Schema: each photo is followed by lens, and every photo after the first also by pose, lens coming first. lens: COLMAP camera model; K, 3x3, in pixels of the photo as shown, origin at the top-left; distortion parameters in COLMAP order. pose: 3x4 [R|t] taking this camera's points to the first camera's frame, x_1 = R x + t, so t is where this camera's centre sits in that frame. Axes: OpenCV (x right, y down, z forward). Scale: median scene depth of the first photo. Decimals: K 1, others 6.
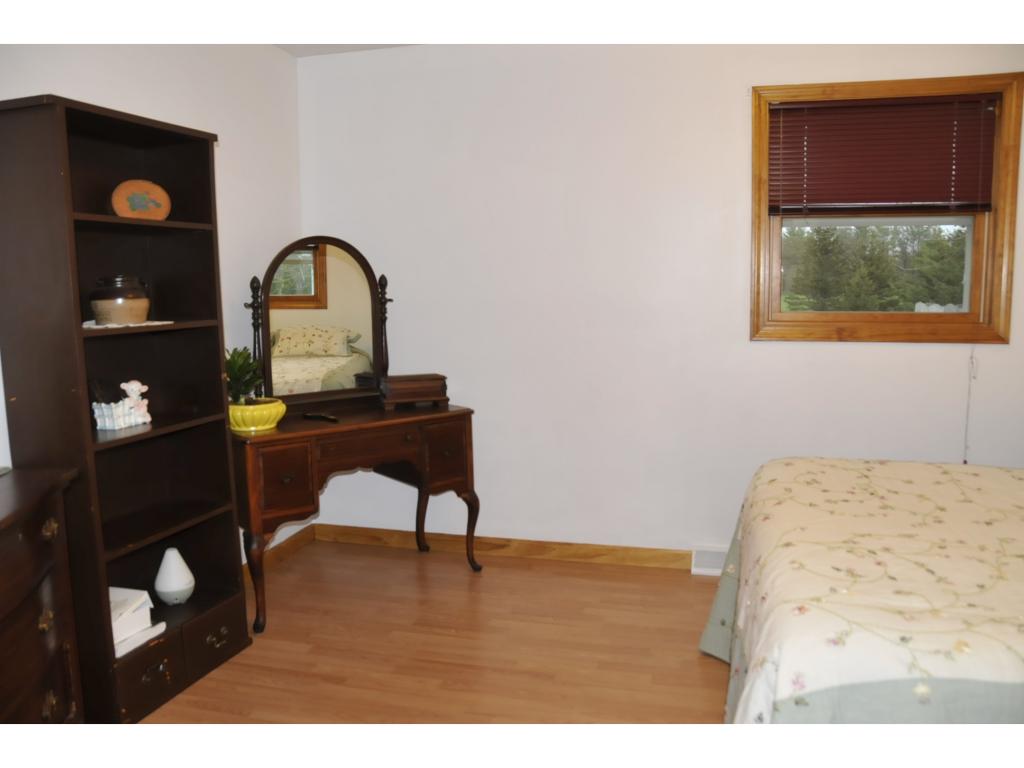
lens RADIAL K [[827.1, 0, 531.2], [0, 827.1, 383.3], [0, 0, 1]] dist [-0.143320, 0.134572]
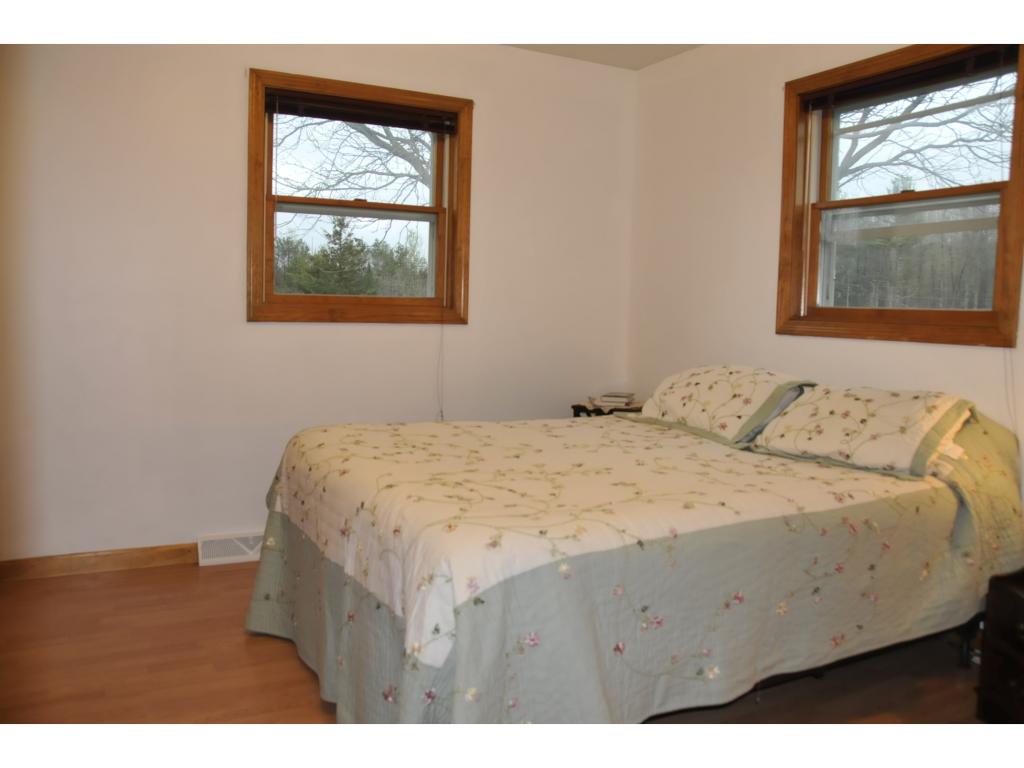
lens RADIAL K [[827.1, 0, 531.2], [0, 827.1, 383.3], [0, 0, 1]] dist [-0.143320, 0.134572]
pose [[0.731712, -0.034296, 0.680751, -0.303863], [0.048167, 0.998838, -0.001451, 0.080199], [-0.679910, 0.033851, 0.732514, 0.085079]]
